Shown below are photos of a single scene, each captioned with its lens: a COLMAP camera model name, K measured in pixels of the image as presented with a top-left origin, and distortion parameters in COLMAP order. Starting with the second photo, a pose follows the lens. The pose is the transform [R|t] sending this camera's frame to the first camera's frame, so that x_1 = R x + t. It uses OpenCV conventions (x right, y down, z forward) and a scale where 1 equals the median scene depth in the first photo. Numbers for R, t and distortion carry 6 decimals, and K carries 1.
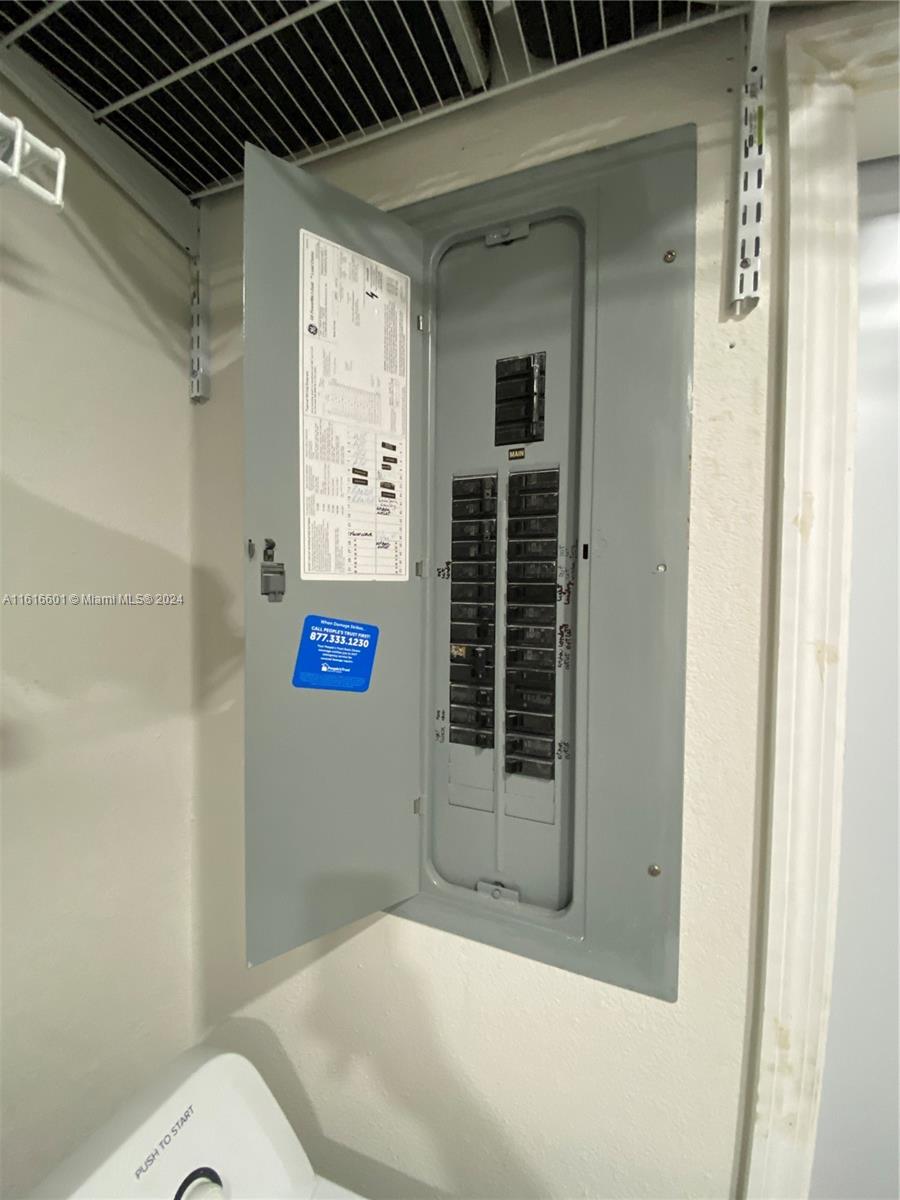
lens RADIAL K [[488.7, 0, 450.0], [0, 488.7, 600.0], [0, 0, 1]] dist [0.010437, -0.015234]
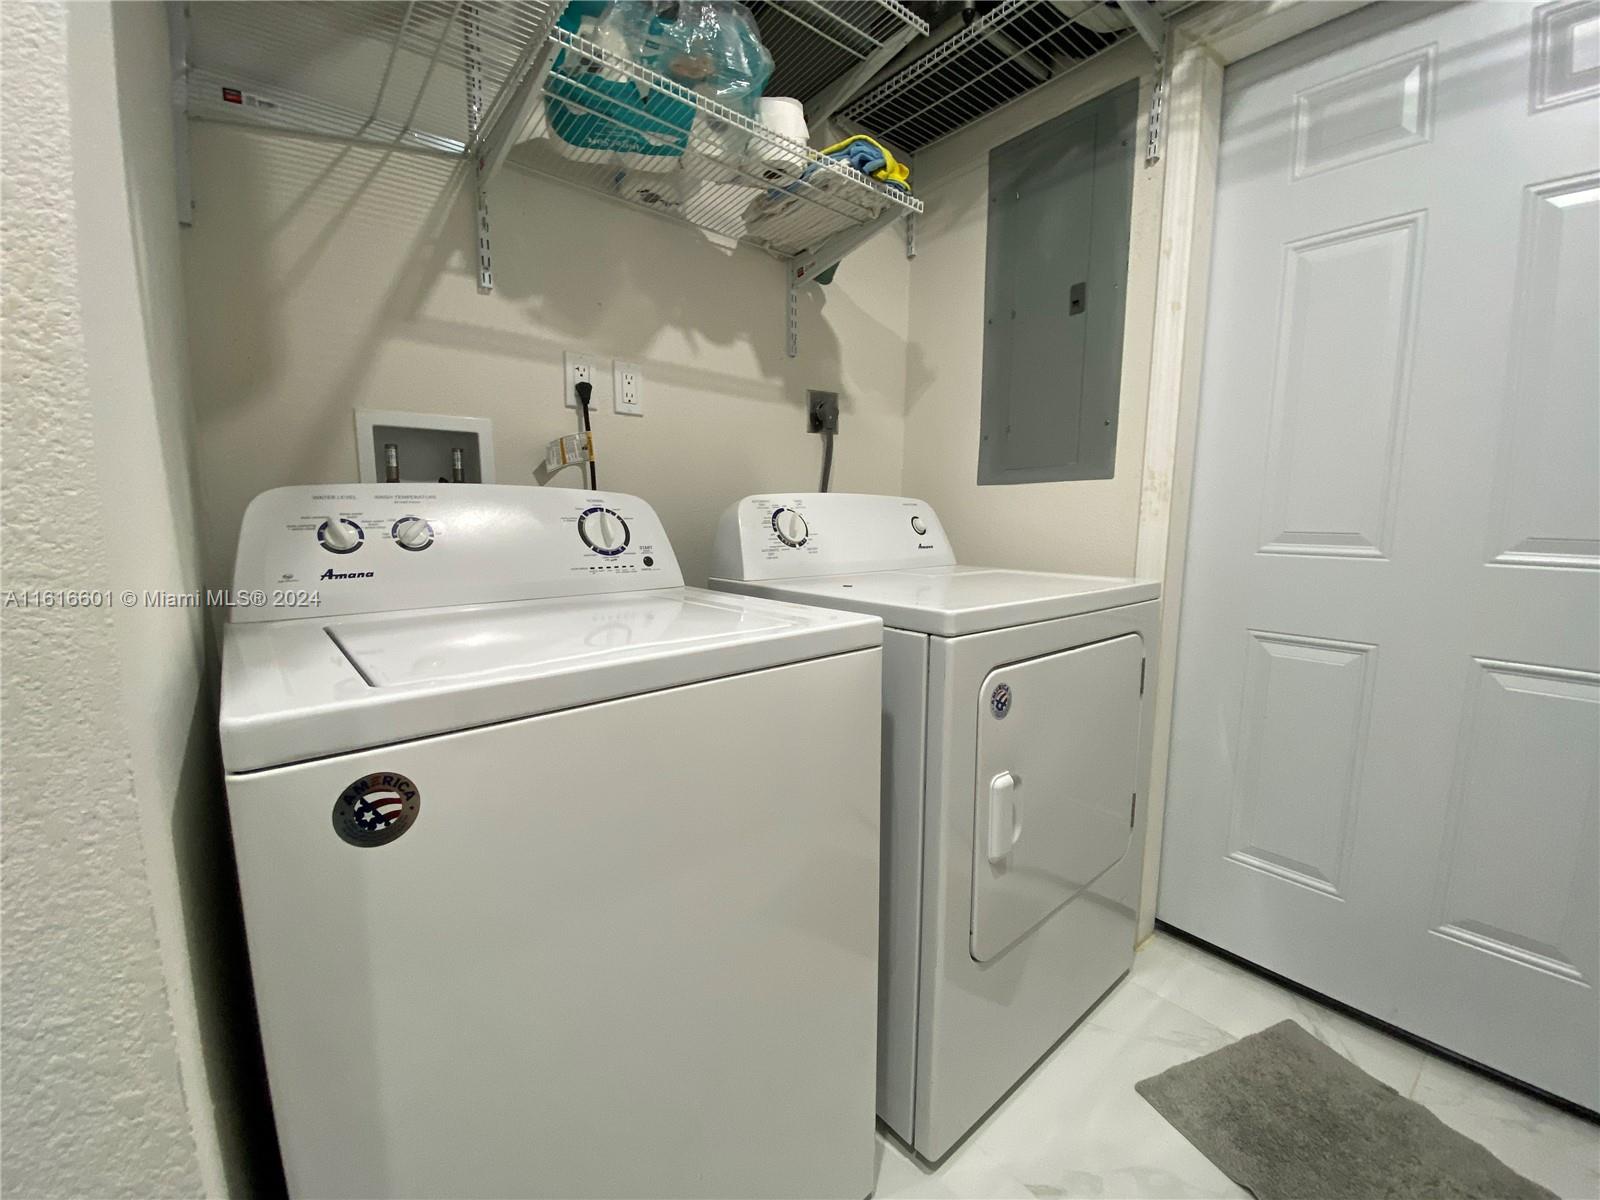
lens RADIAL K [[651.7, 0, 800.0], [0, 651.7, 600.0], [0, 0, 1]] dist [0.010437, -0.015234]
pose [[0.870971, 0.048877, -0.488897, 0.784408], [-0.002347, 0.995442, 0.095337, 1.227991], [0.491328, -0.081888, 0.867116, -2.770168]]
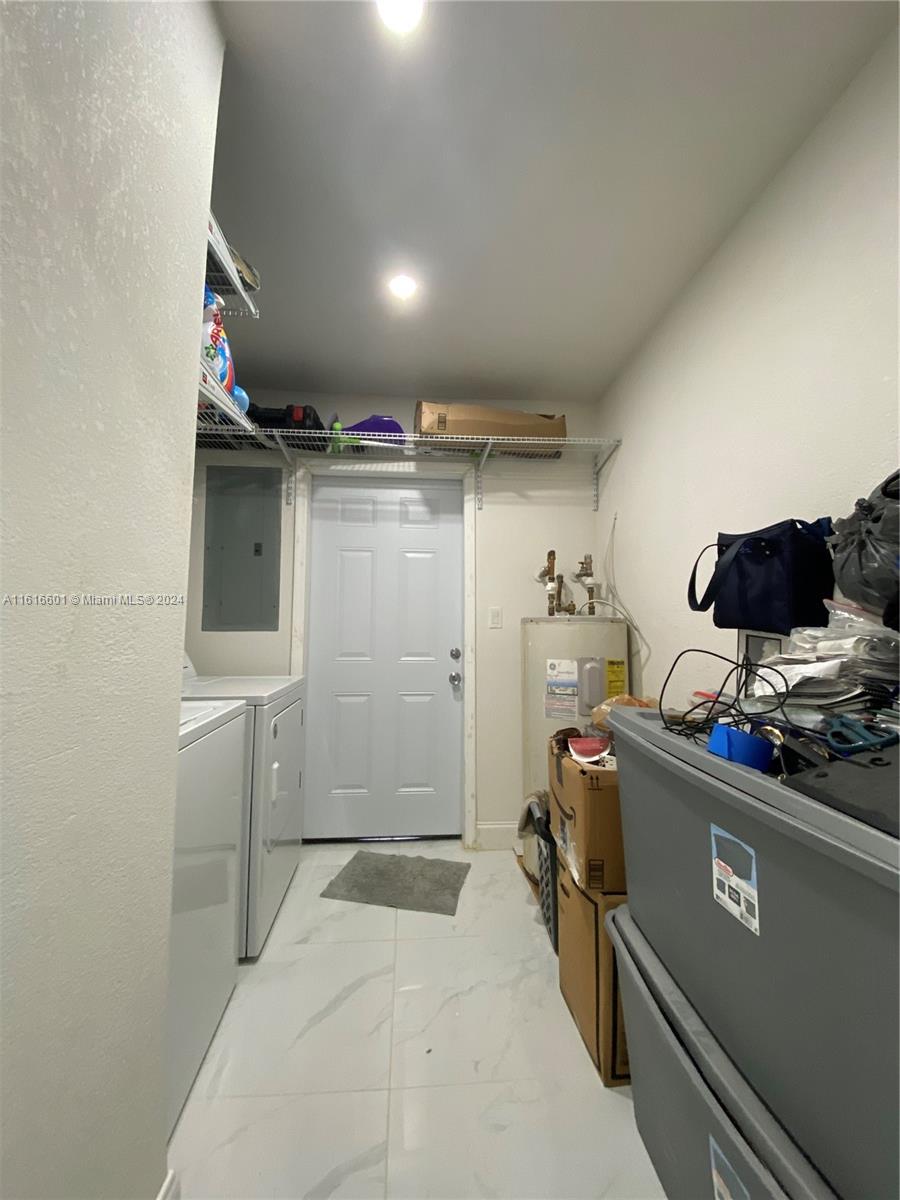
lens RADIAL K [[479.3, 0, 450.0], [0, 479.3, 600.0], [0, 0, 1]] dist [0.046234, -0.041263]
pose [[0.889079, 0.014752, 0.457517, -0.300583], [0.025302, 0.996369, -0.081294, 1.059494], [-0.457055, 0.083853, 0.885477, -4.905808]]
